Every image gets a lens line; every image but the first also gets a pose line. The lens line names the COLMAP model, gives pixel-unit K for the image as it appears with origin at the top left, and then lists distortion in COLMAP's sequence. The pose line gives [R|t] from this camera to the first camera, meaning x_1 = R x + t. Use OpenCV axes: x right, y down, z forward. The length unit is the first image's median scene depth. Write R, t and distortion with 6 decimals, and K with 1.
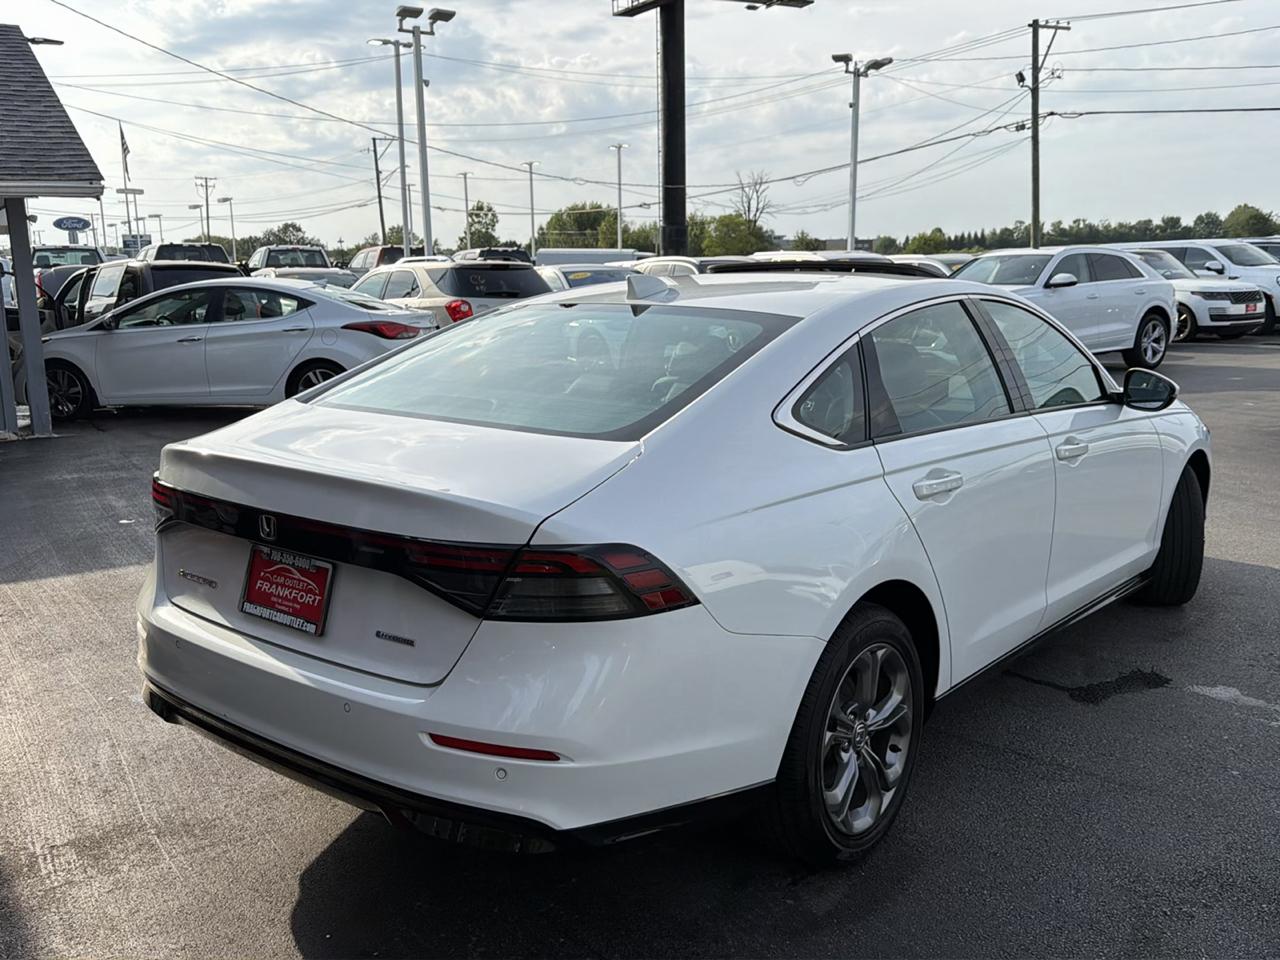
lens RADIAL K [[1135.4, 0, 636.5], [0, 1135.4, 492.6], [0, 0, 1]] dist [0.140542, -0.296751]
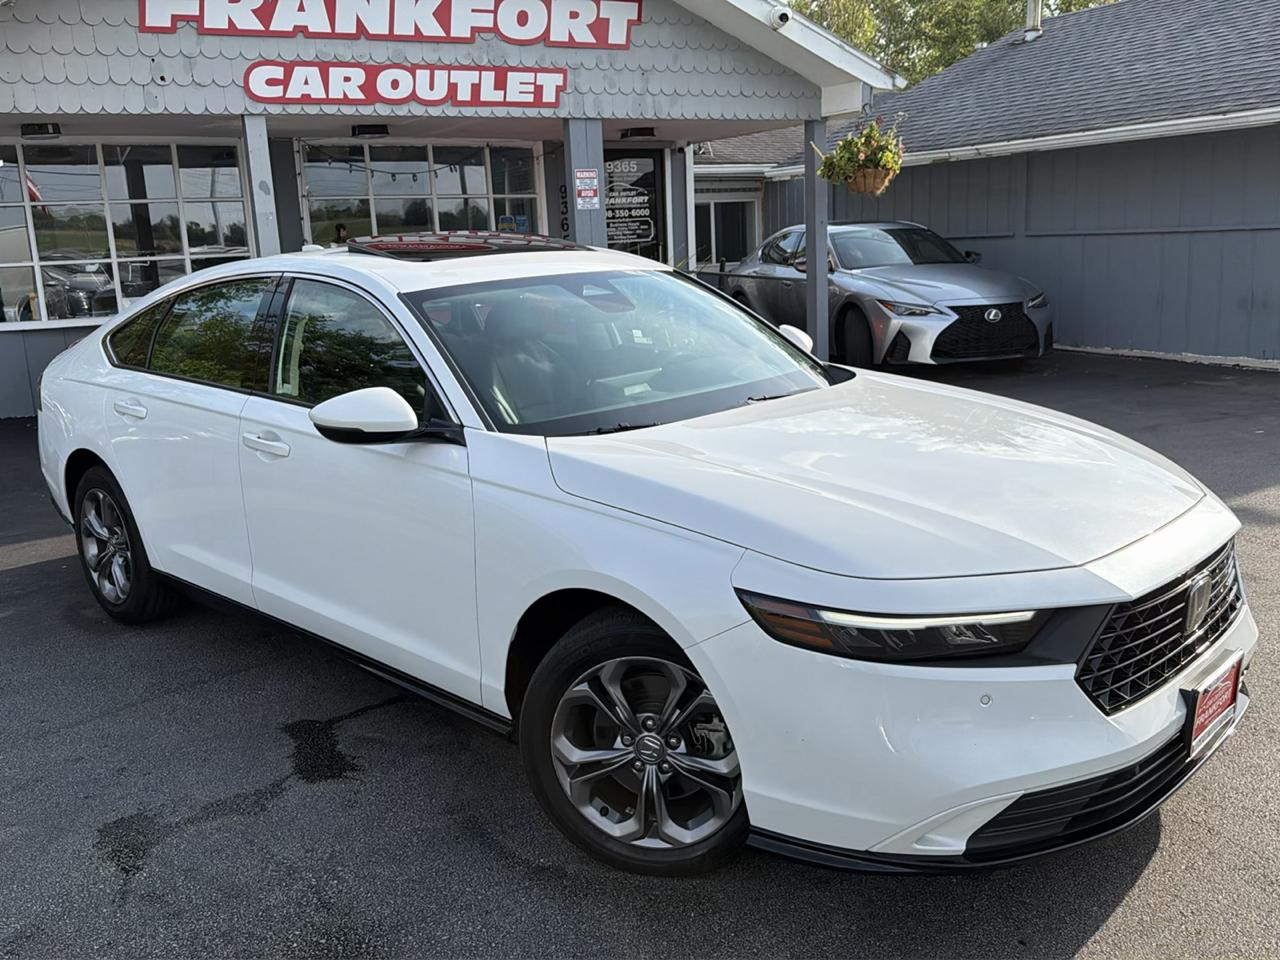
lens RADIAL K [[1135.4, 0, 636.5], [0, 1135.4, 492.6], [0, 0, 1]] dist [0.140542, -0.296751]
pose [[-0.073062, 0.234311, -0.969412, 0.446666], [-0.150424, 0.958302, 0.242962, -0.095432], [0.985918, 0.163574, -0.034769, 0.467869]]
